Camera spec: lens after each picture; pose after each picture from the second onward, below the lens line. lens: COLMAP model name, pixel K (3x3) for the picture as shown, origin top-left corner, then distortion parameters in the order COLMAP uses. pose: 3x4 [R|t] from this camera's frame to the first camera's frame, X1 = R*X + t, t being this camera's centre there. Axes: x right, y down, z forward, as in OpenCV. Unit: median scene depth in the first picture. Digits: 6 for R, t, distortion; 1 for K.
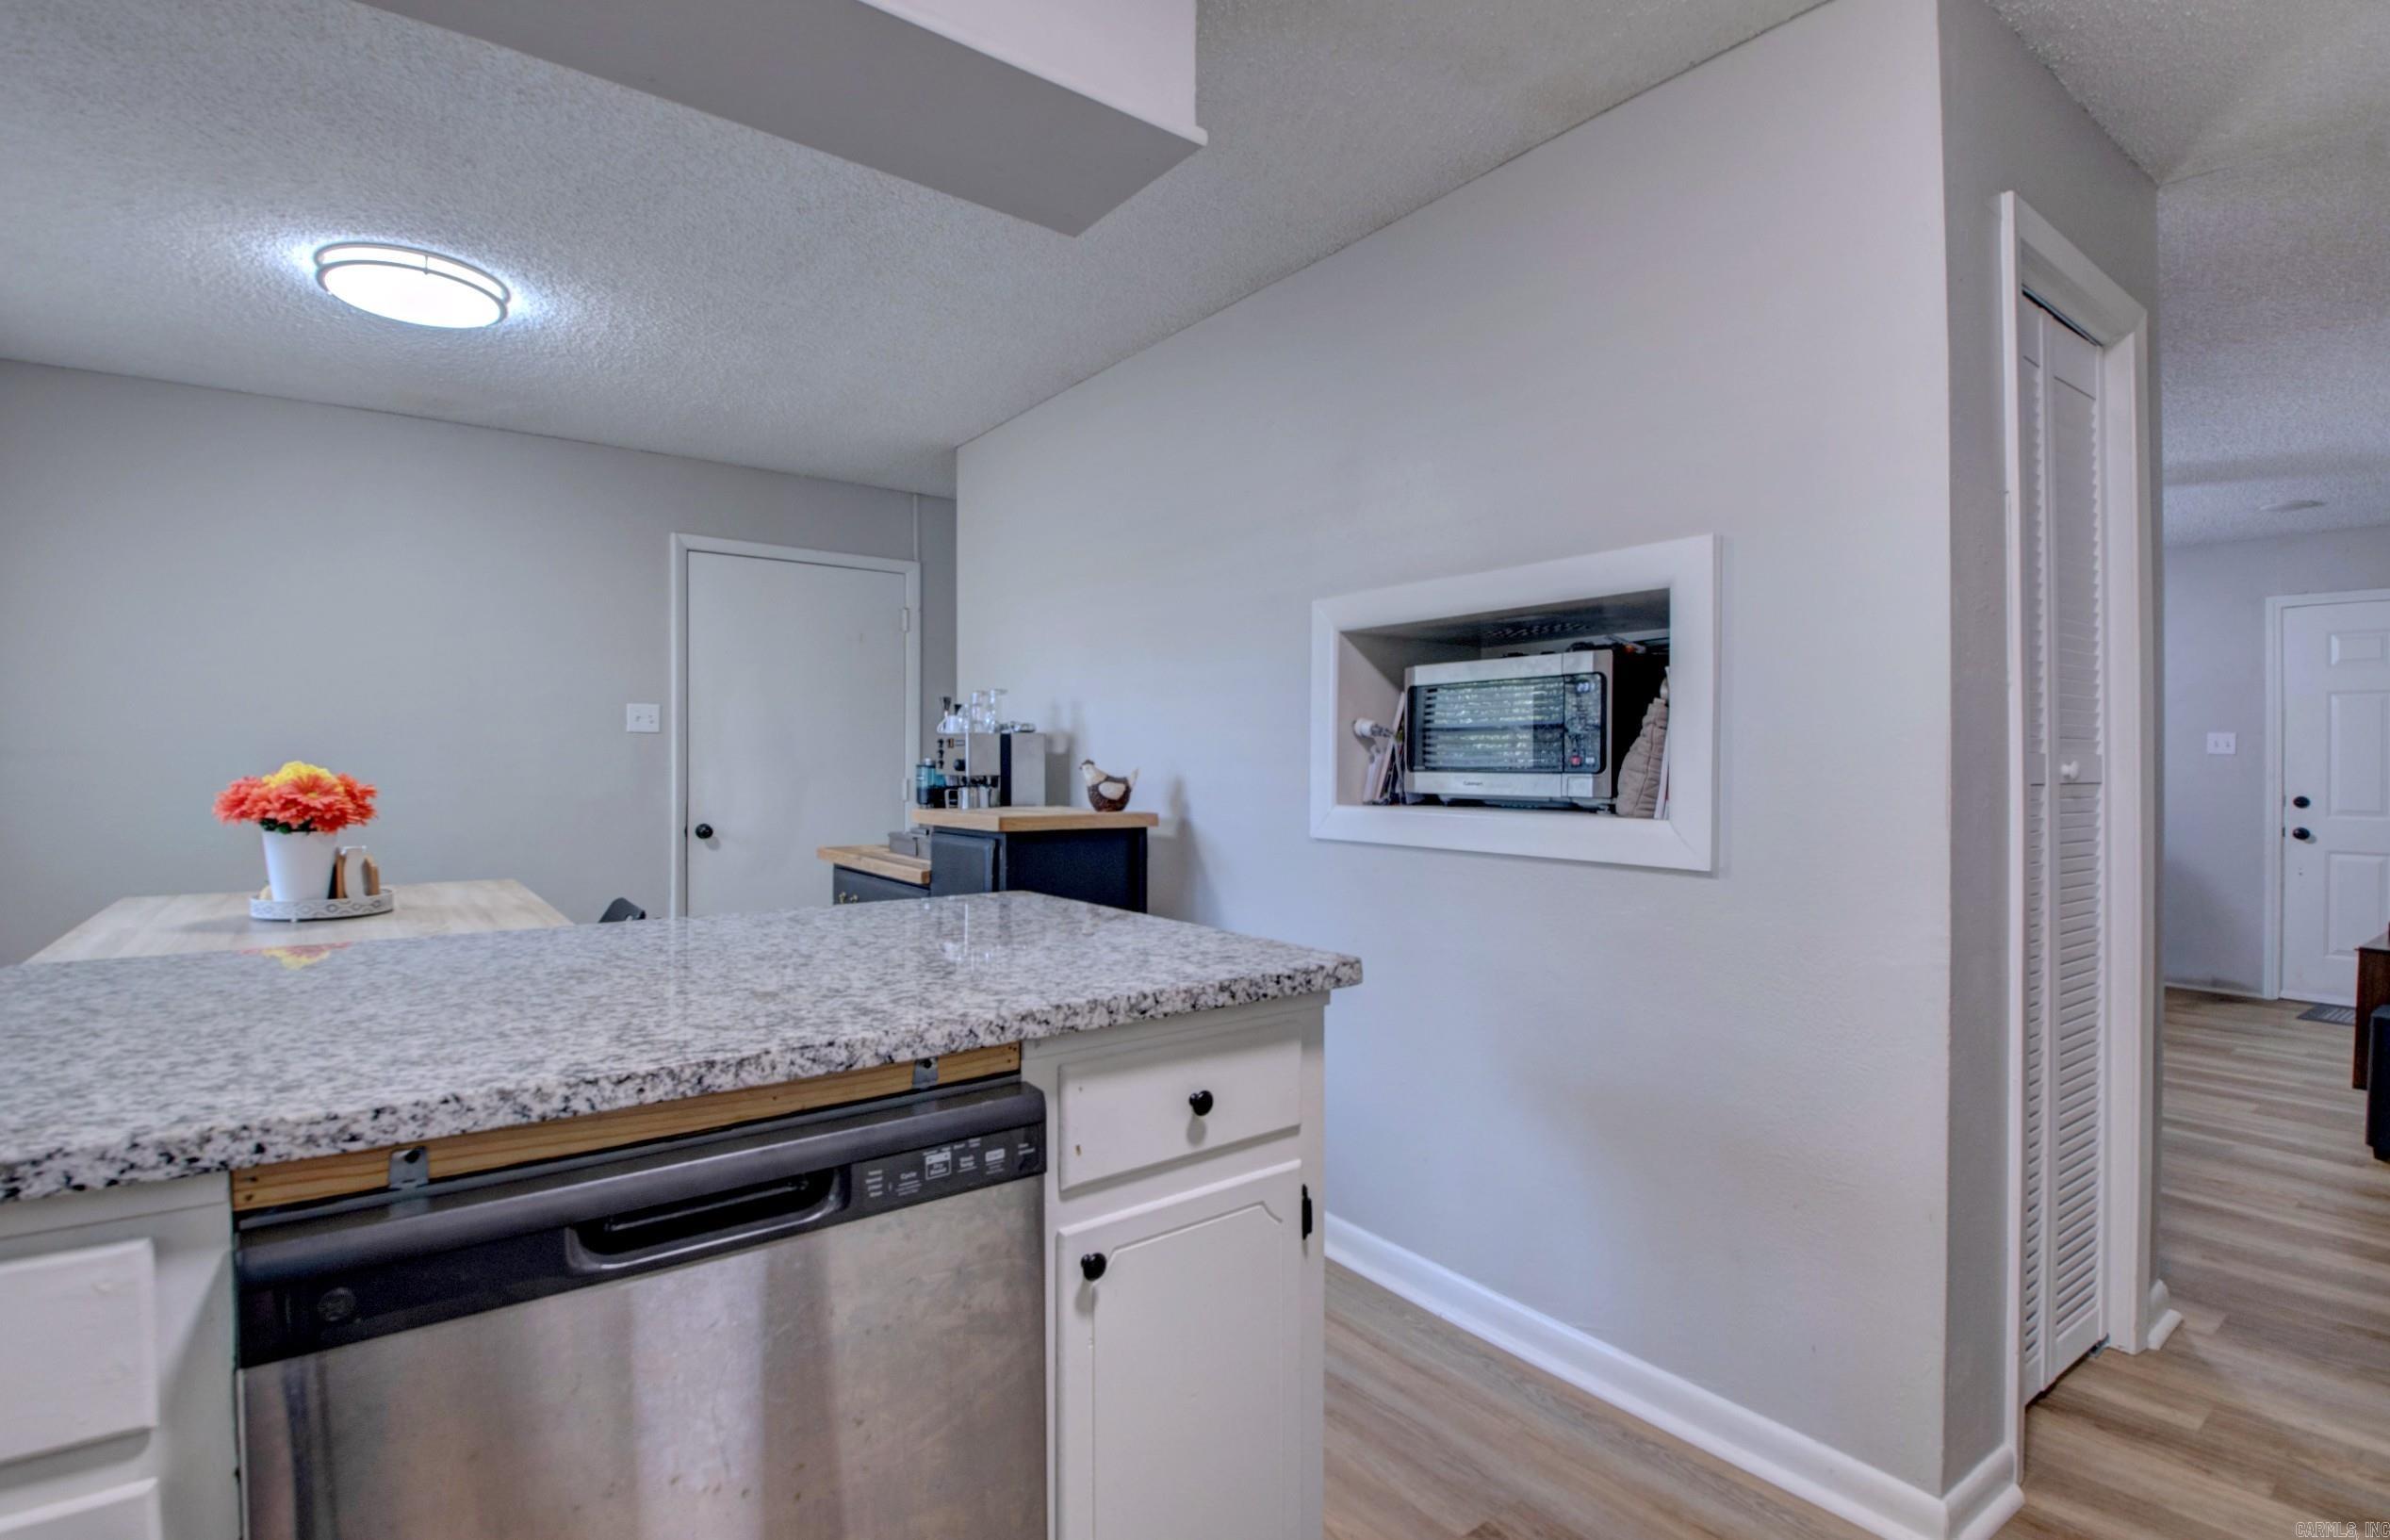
lens RADIAL K [[1111.1, 0, 1215.6], [0, 1111.1, 747.5], [0, 0, 1]] dist [0.025779, -0.026298]
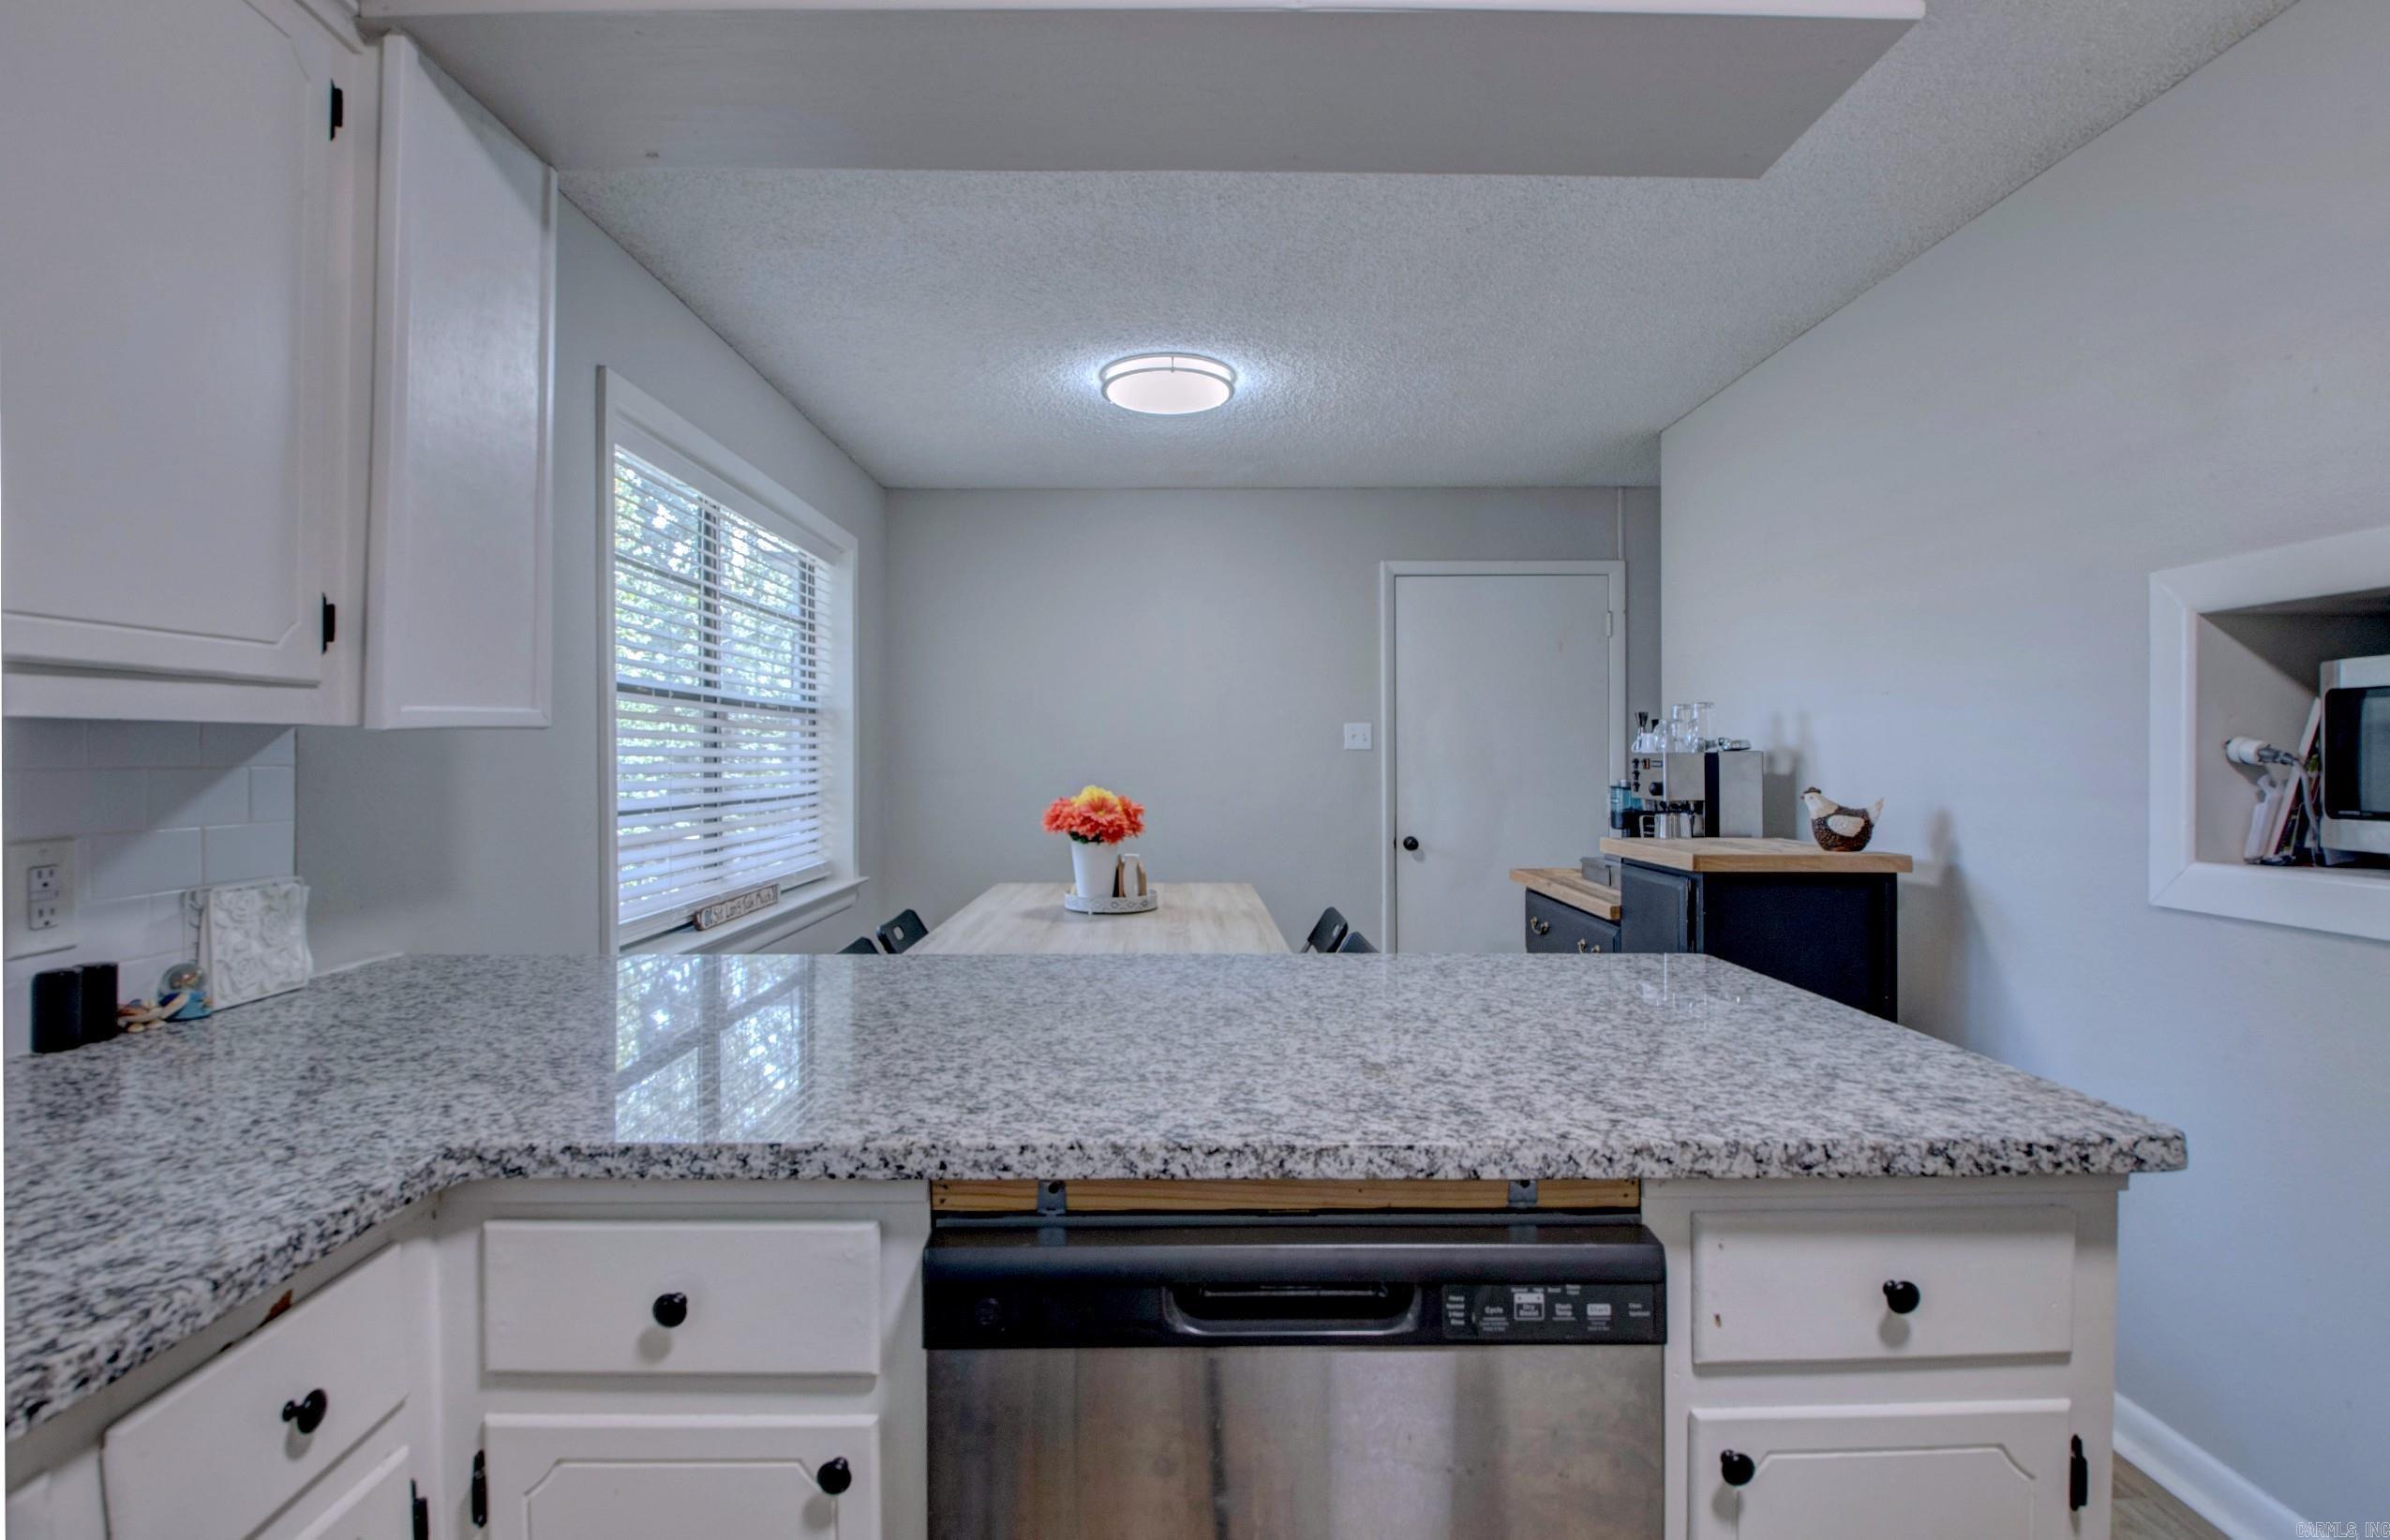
lens RADIAL K [[1138.1, 0, 1203.5], [0, 1138.1, 752.4], [0, 0, 1]] dist [0.028356, -0.038004]
pose [[0.804975, -0.005574, -0.593283, 0.043004], [0.008974, 0.999956, 0.002782, -0.035019], [0.593241, -0.007564, 0.804989, 0.064808]]
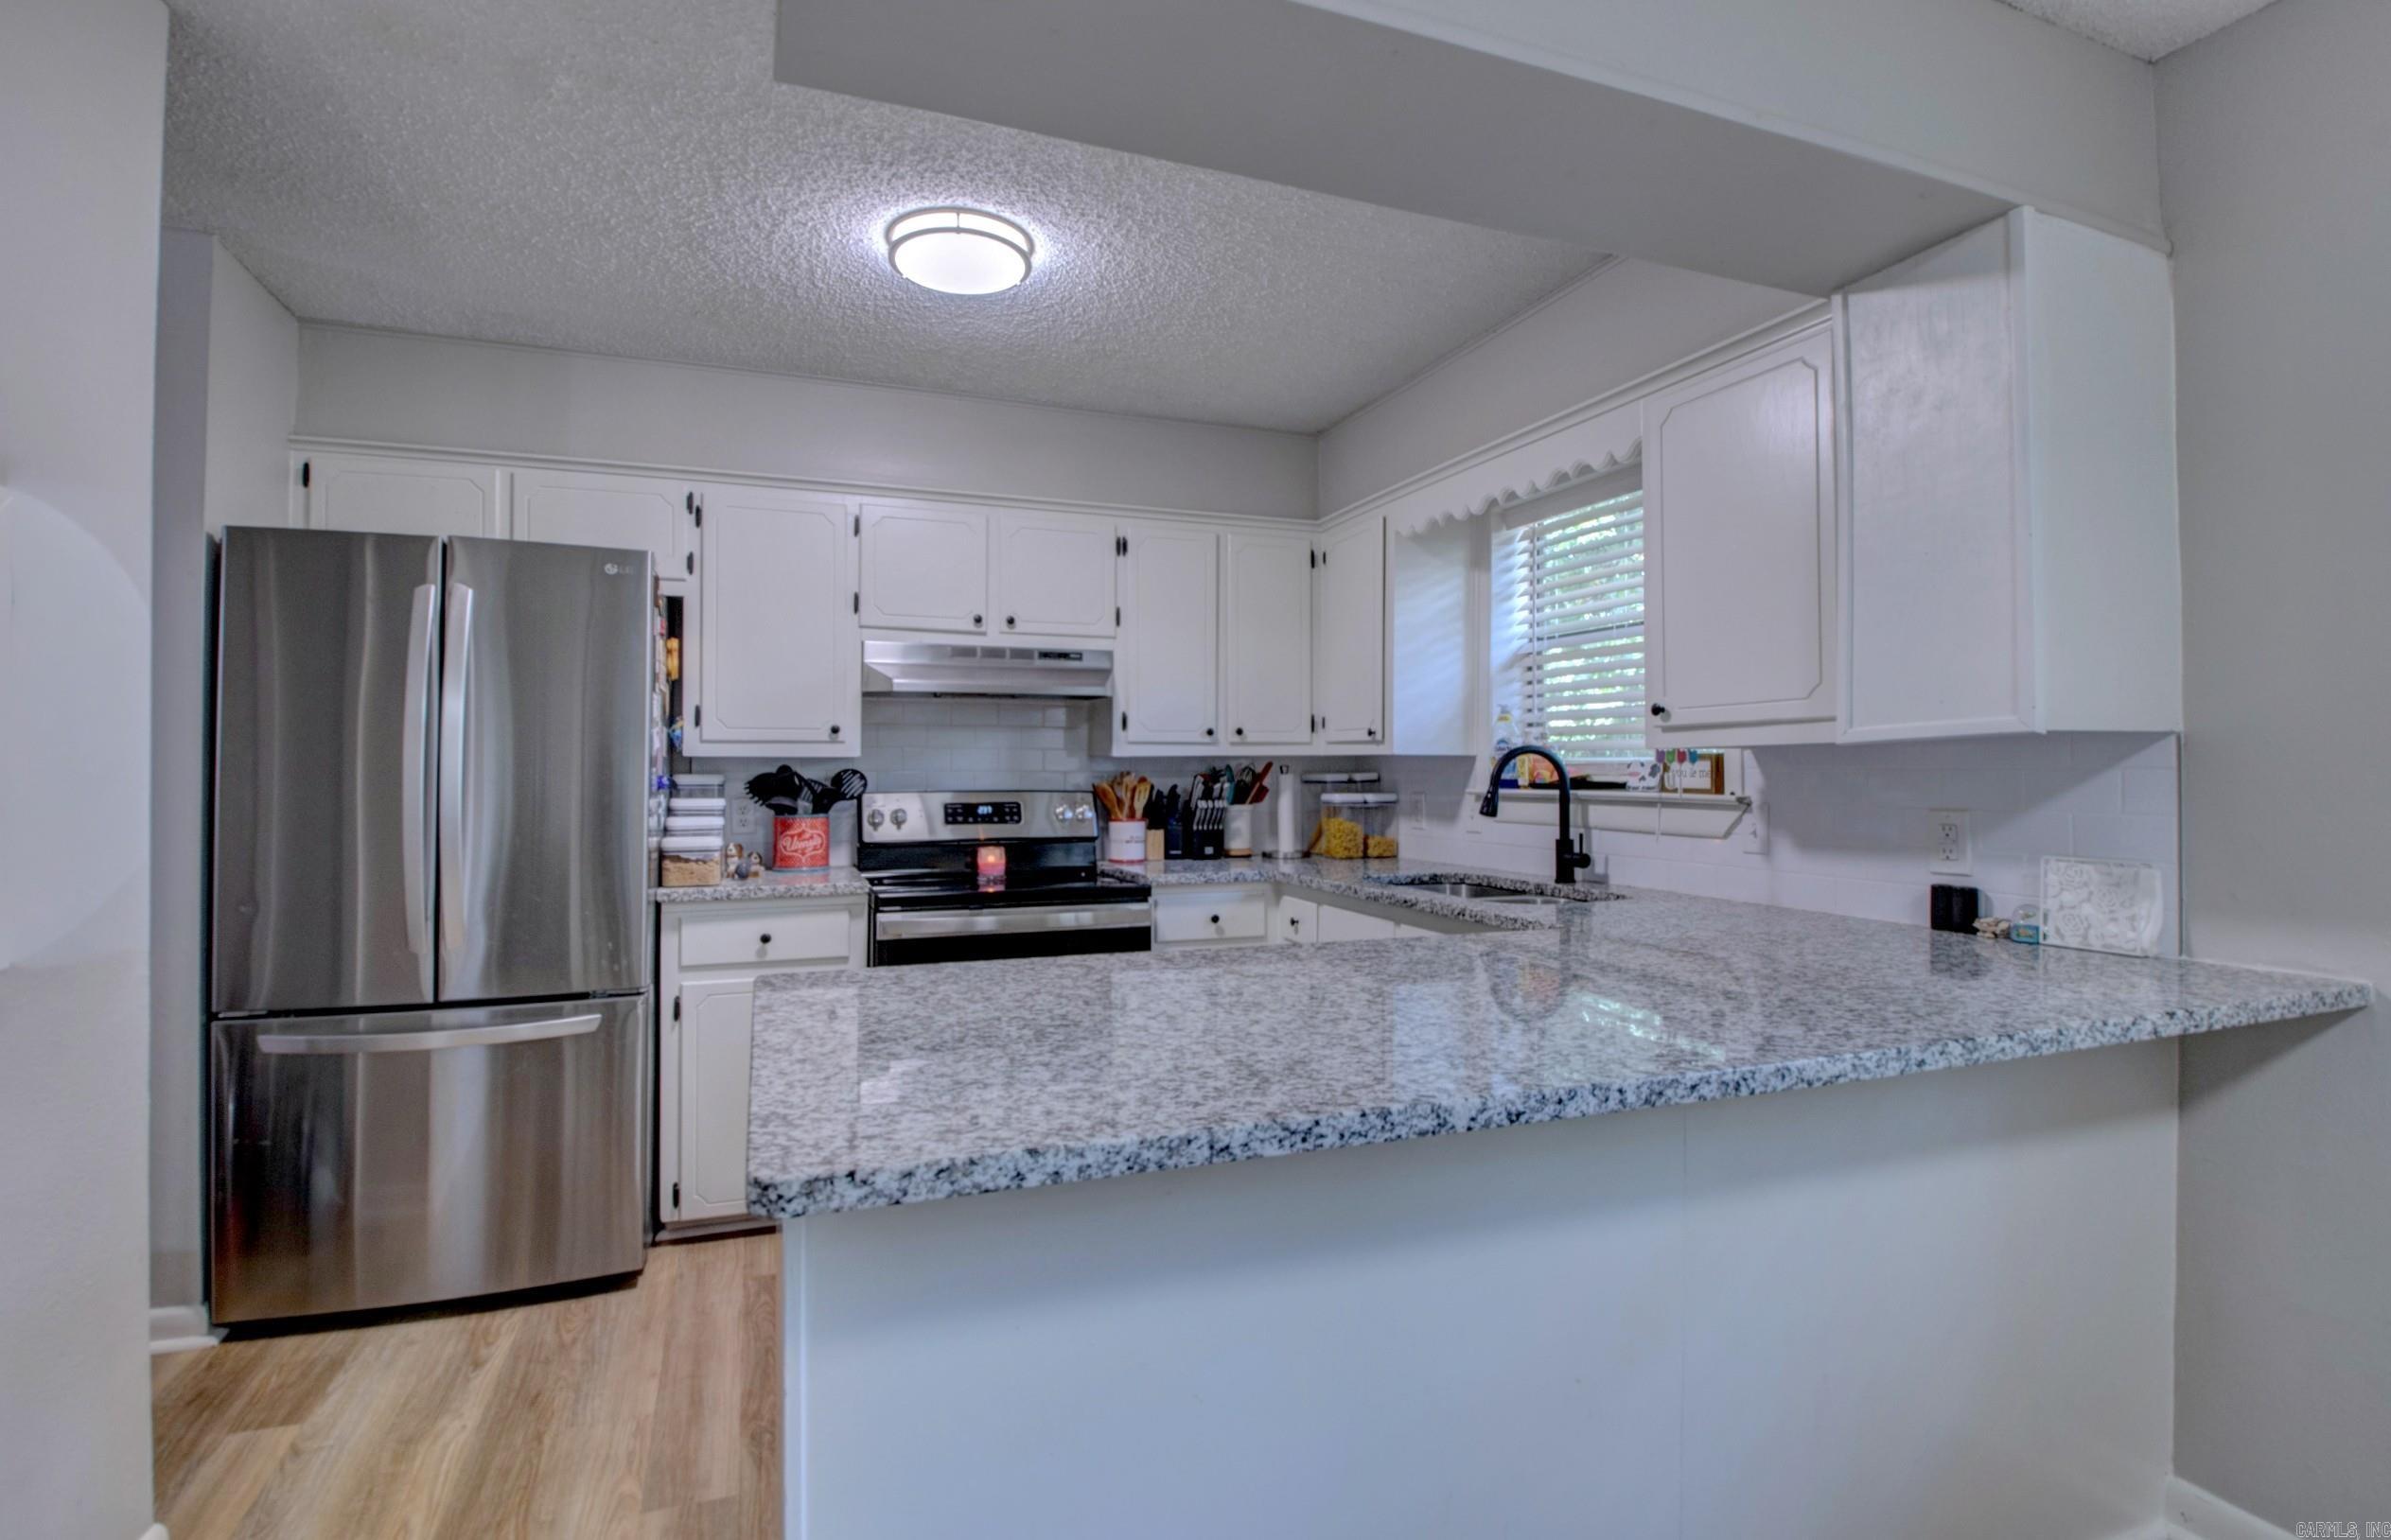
lens RADIAL K [[1138.4, 0, 1204.0], [0, 1138.4, 752.4], [0, 0, 1]] dist [0.028356, -0.038004]
pose [[-0.960625, -0.001560, 0.277845, -0.459182], [-0.008512, 0.999680, -0.023817, -0.012978], [-0.277719, -0.025244, -0.960331, 1.429126]]
